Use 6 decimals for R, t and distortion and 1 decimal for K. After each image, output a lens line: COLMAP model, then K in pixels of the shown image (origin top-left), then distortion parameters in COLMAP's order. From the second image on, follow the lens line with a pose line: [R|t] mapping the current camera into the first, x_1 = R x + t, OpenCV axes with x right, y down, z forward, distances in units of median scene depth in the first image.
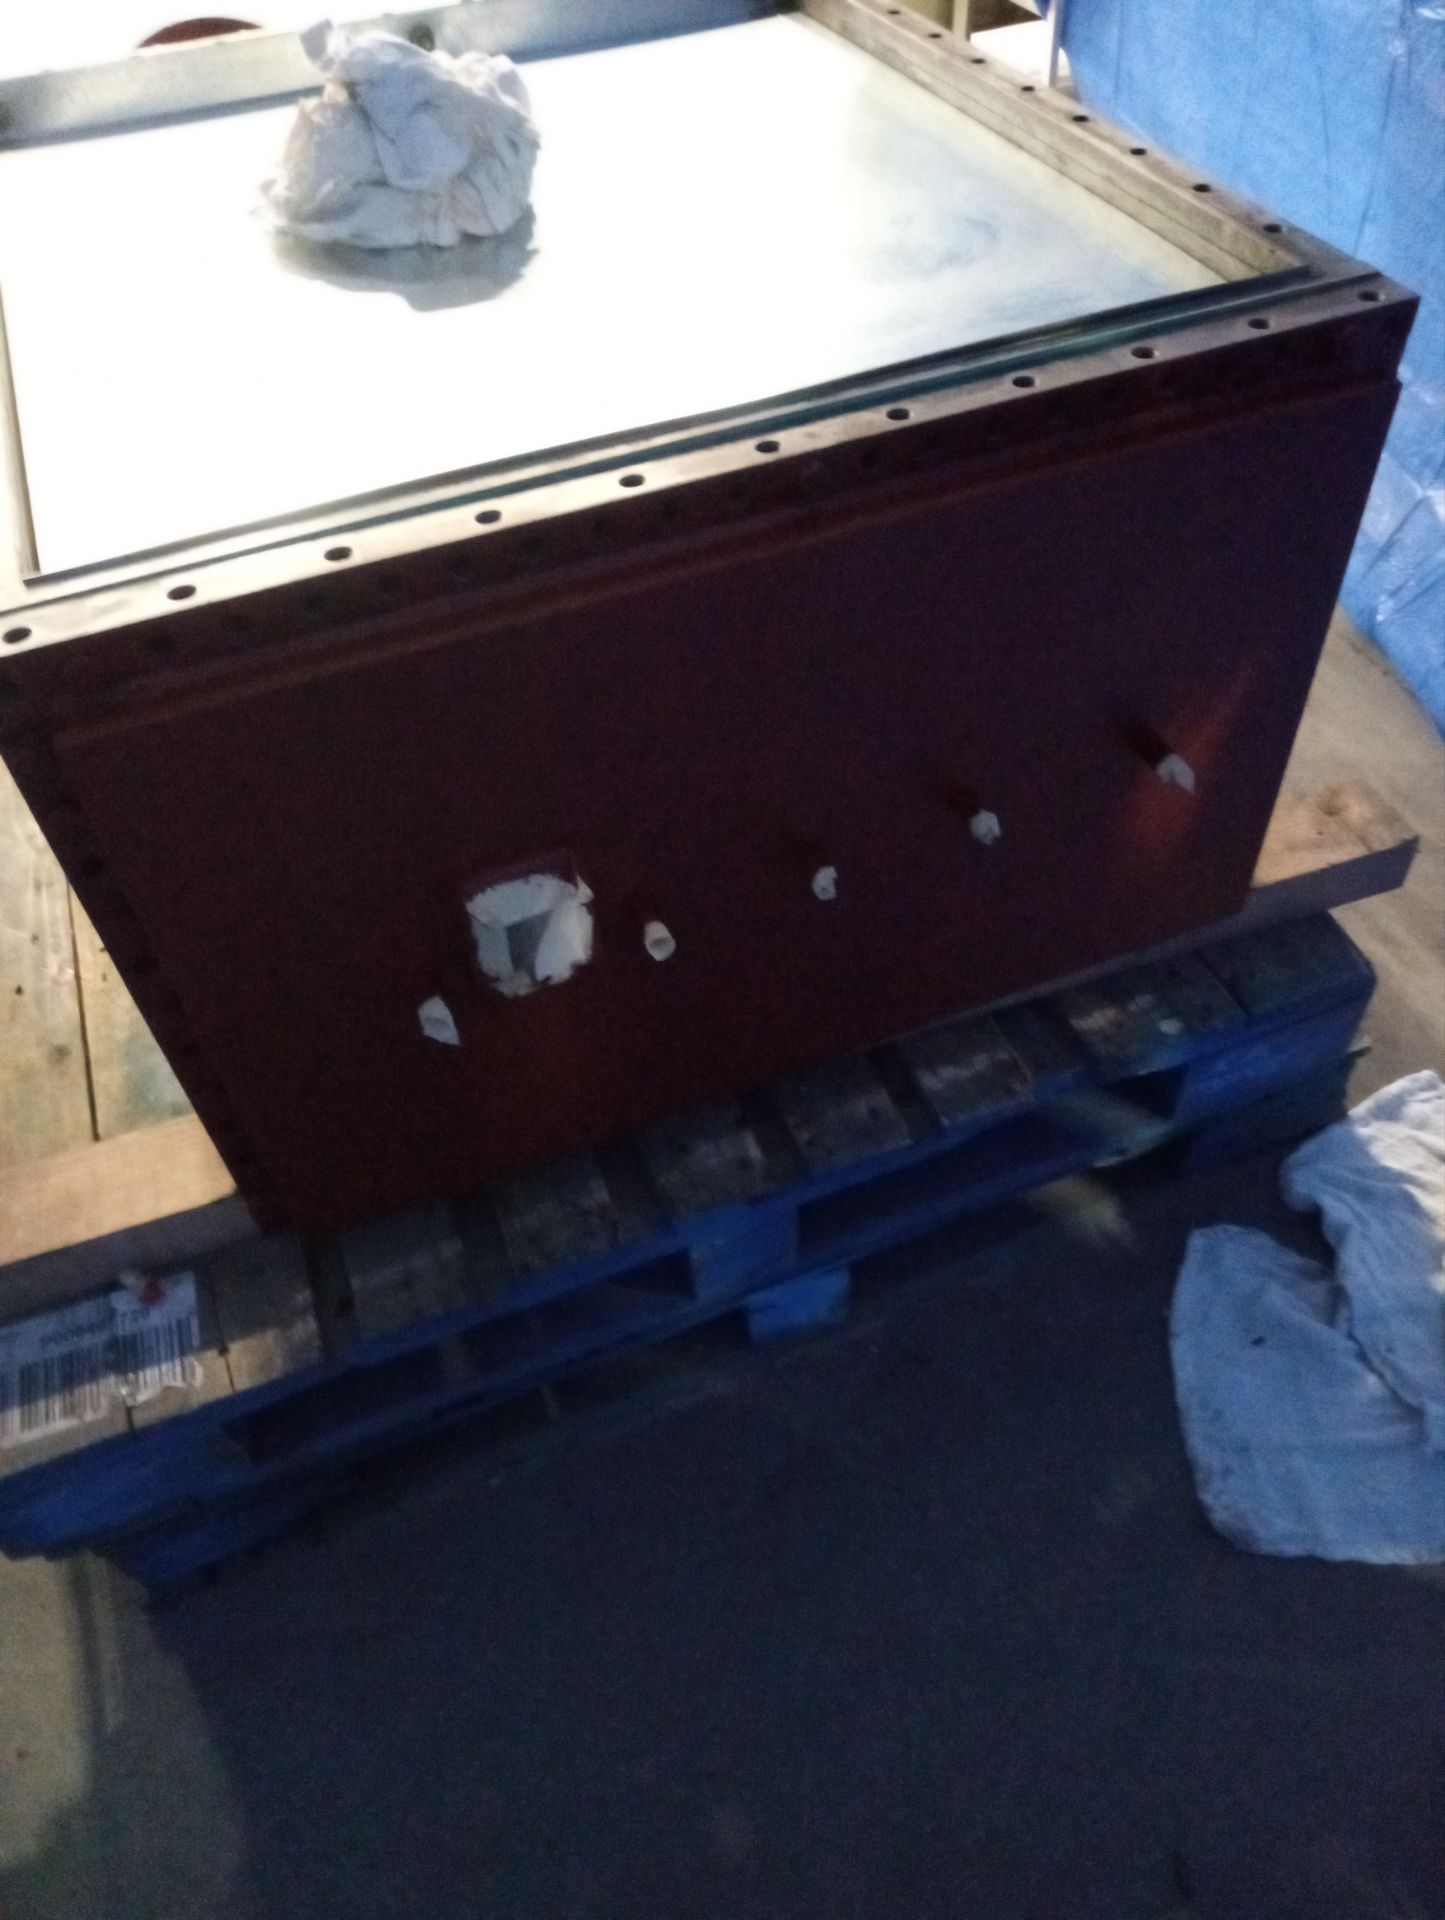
lens RADIAL K [[1454.4, 0, 722.5], [0, 1454.4, 960.0], [0, 0, 1]] dist [-0.002573, -0.000847]
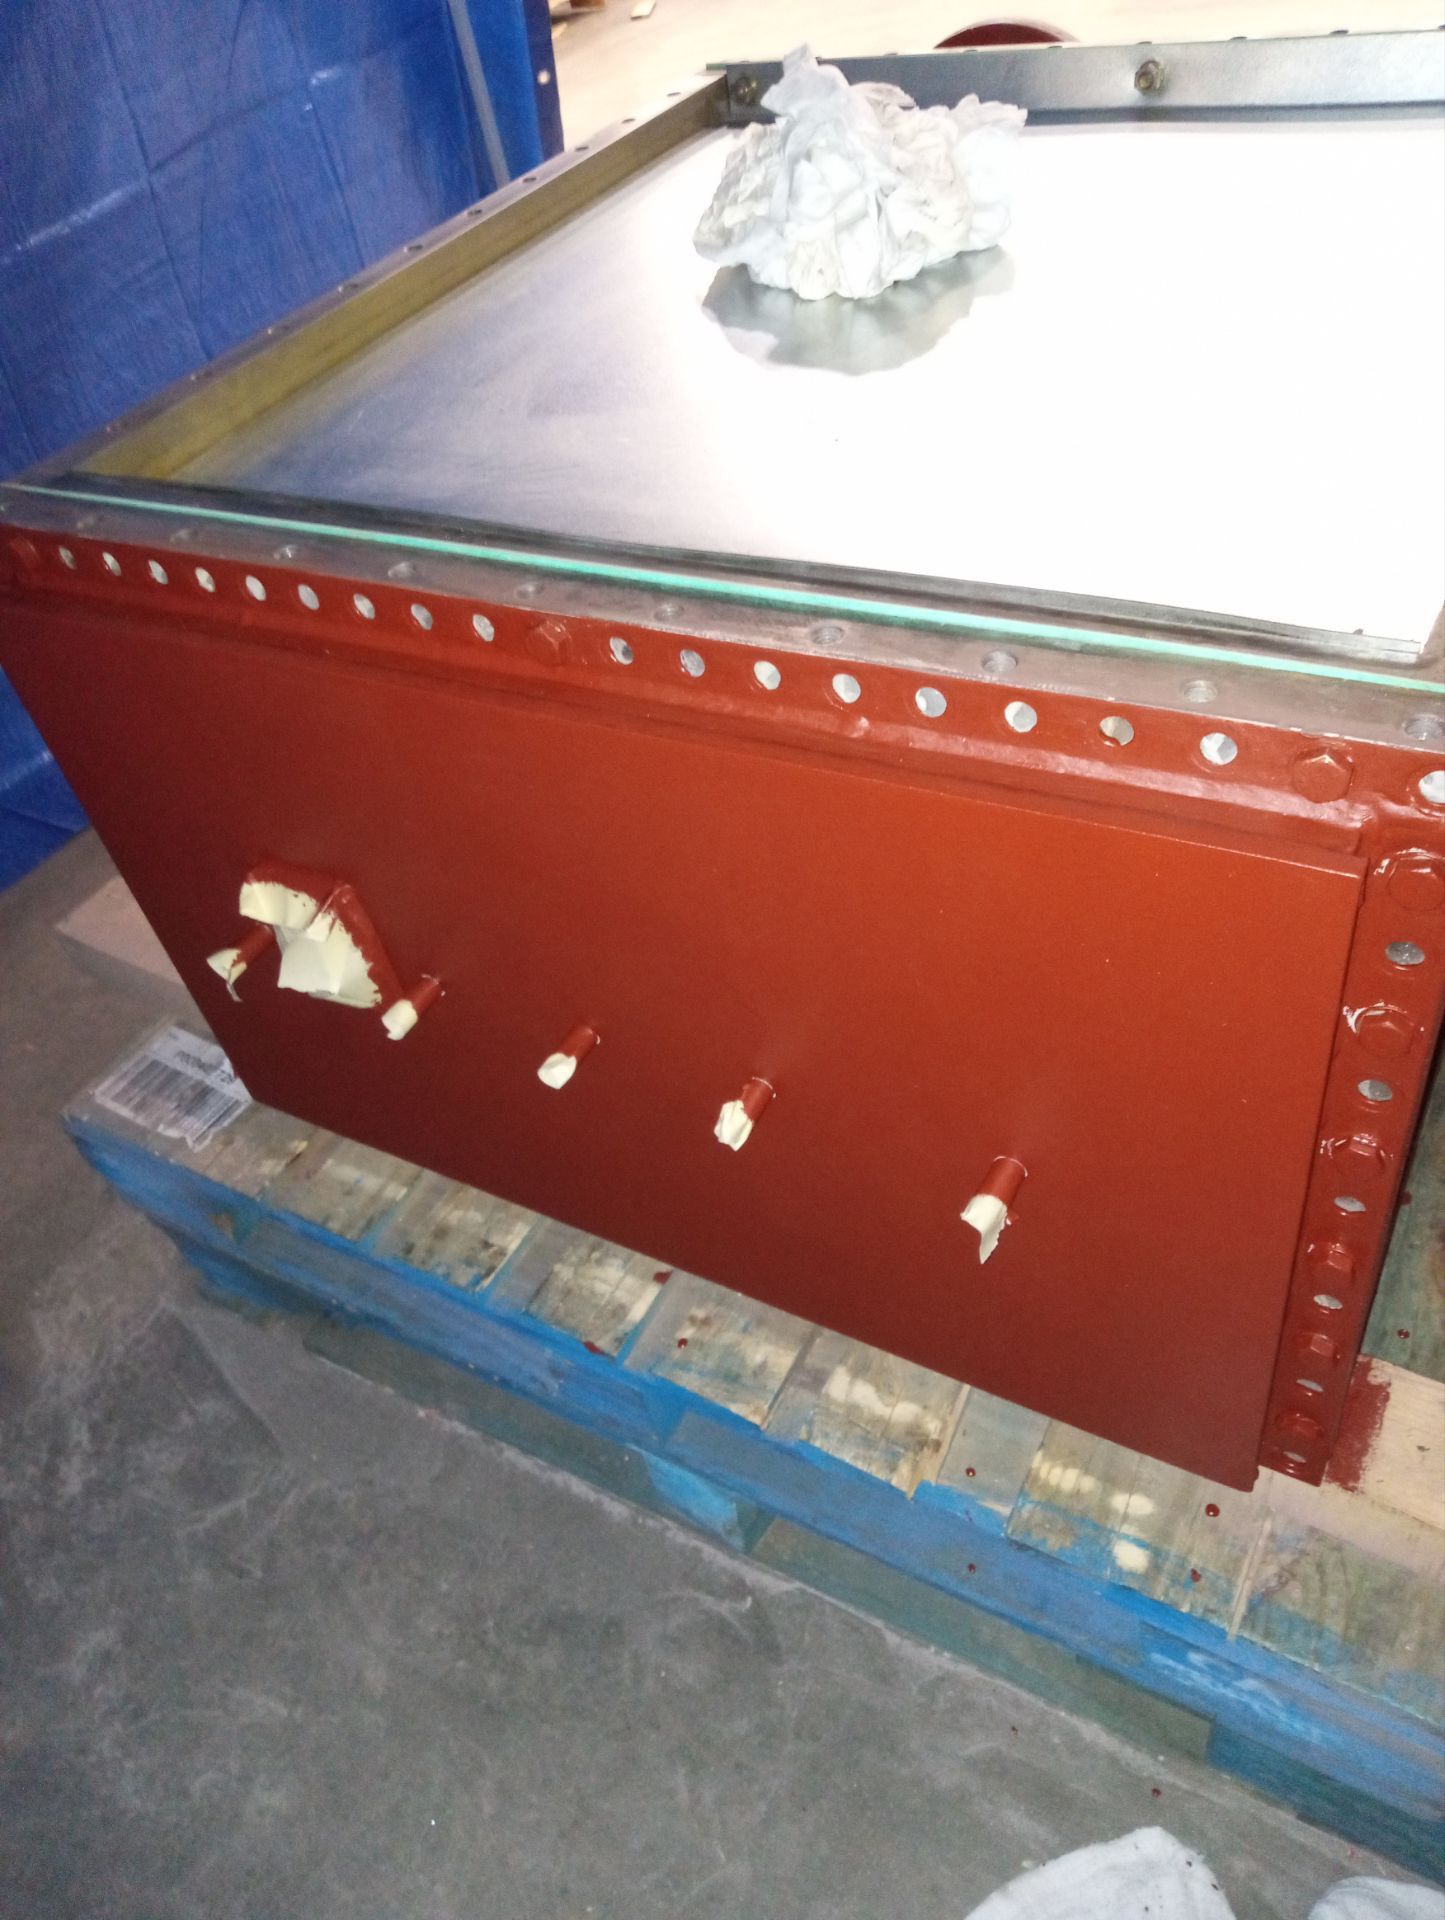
lens RADIAL K [[1422.5, 0, 722.5], [0, 1422.5, 960.0], [0, 0, 1]] dist [0.007799, 0.005963]
pose [[0.629600, 0.506344, -0.589254, 0.508187], [-0.492464, 0.846711, 0.201394, -0.282064], [0.600902, 0.163389, 0.782445, 0.314953]]
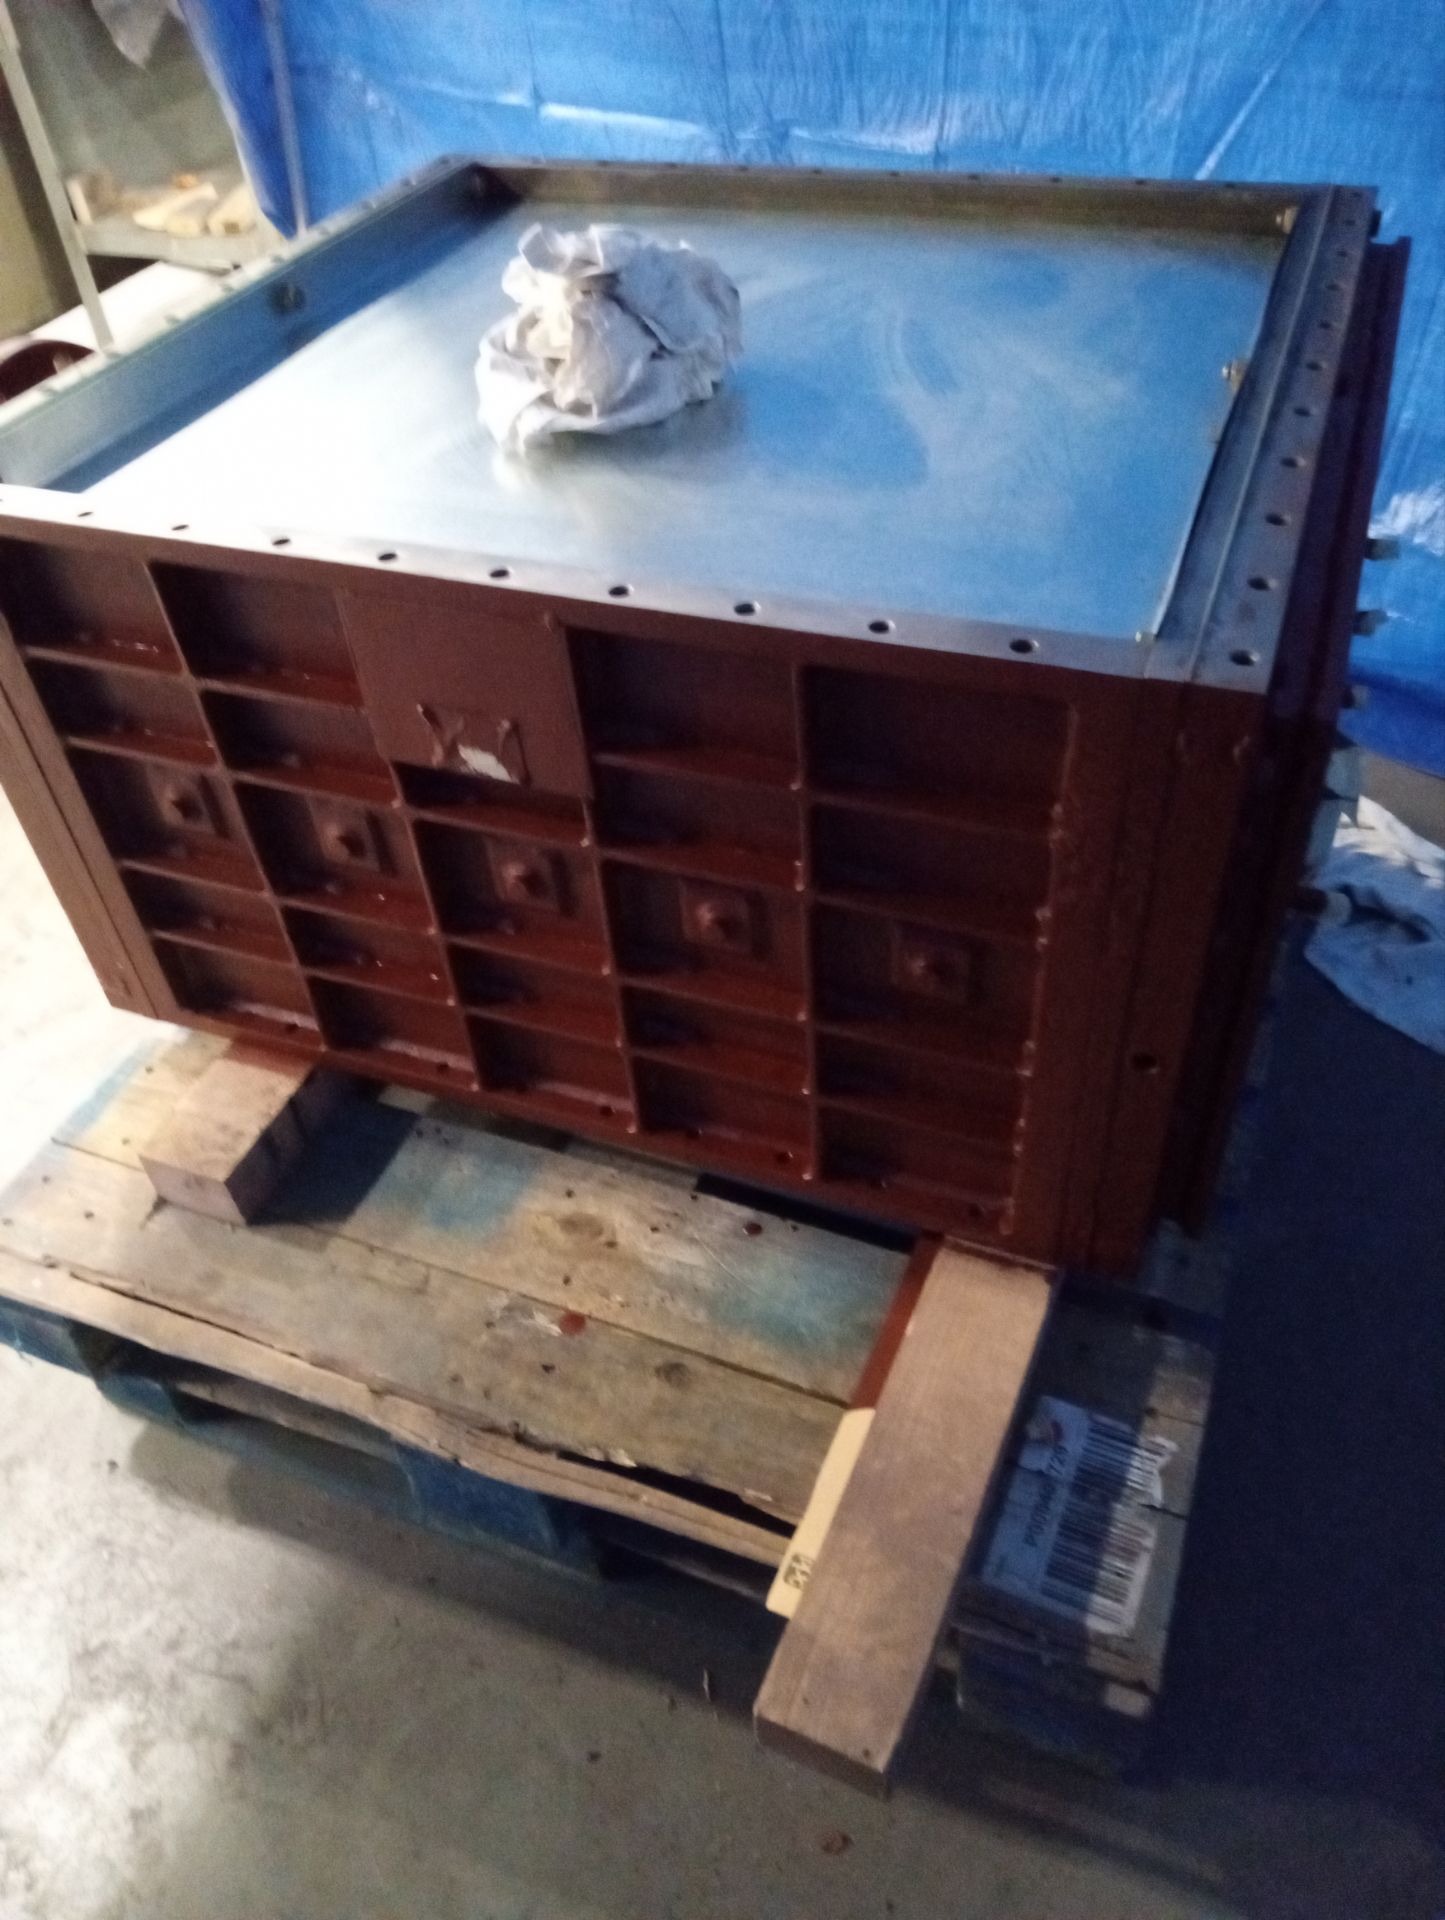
lens RADIAL K [[1422.5, 0, 722.5], [0, 1422.5, 960.0], [0, 0, 1]] dist [0.007799, 0.005963]
pose [[0.684845, -0.486985, 0.542064, -0.917738], [0.551100, 0.832821, 0.051938, -0.200361], [-0.476736, 0.263162, 0.838731, 0.240023]]
